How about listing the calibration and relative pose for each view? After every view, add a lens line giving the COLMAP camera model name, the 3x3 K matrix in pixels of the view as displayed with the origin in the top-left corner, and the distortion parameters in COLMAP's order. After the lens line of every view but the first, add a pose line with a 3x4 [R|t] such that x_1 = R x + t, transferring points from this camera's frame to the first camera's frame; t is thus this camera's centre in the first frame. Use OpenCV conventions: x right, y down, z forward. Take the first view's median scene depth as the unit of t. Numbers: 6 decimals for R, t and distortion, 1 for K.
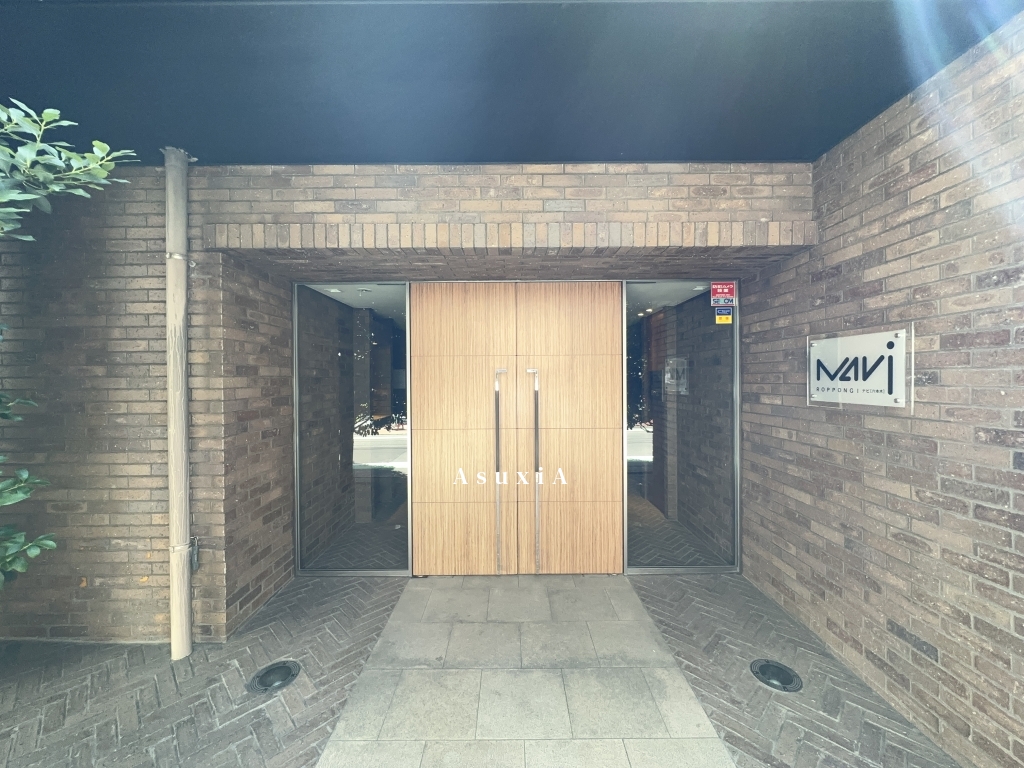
lens RADIAL K [[411.5, 0, 512.0], [0, 411.5, 381.4], [0, 0, 1]] dist [-0.002107, 0.000511]
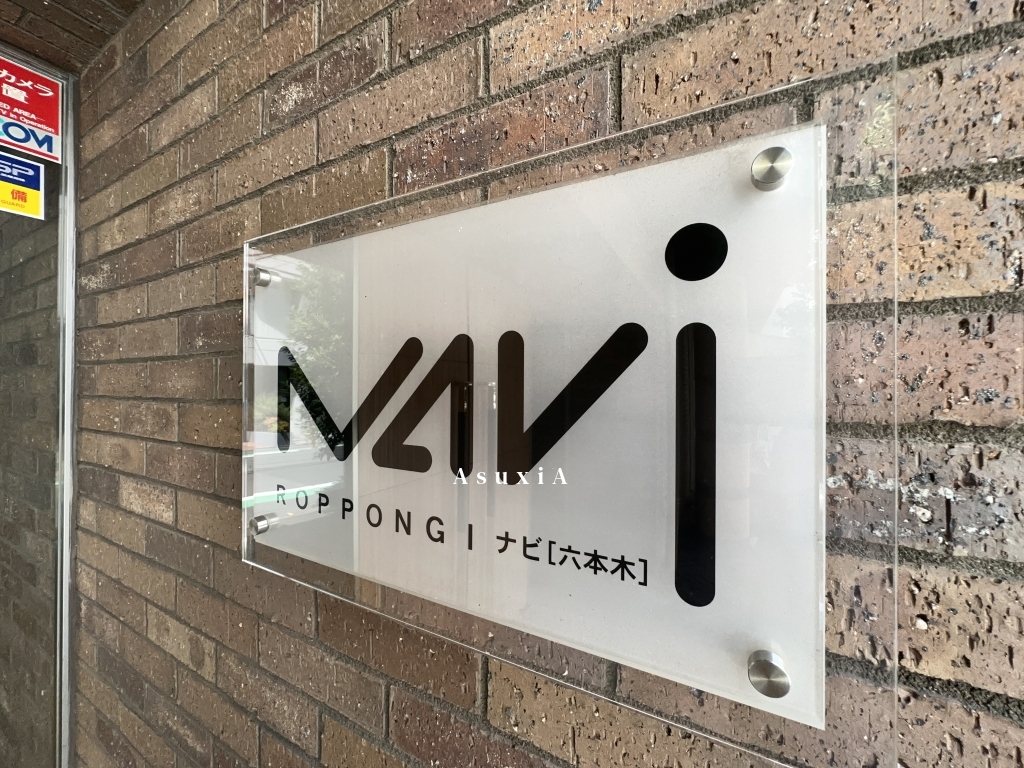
lens RADIAL K [[411.5, 0, 511.3], [0, 411.5, 385.6], [0, 0, 1]] dist [-0.002107, 0.000511]
pose [[0.497089, 0.011387, 0.867625, 0.669373], [-0.002591, 0.999929, -0.011640, -0.035028], [-0.867696, 0.003538, 0.497083, 0.858366]]
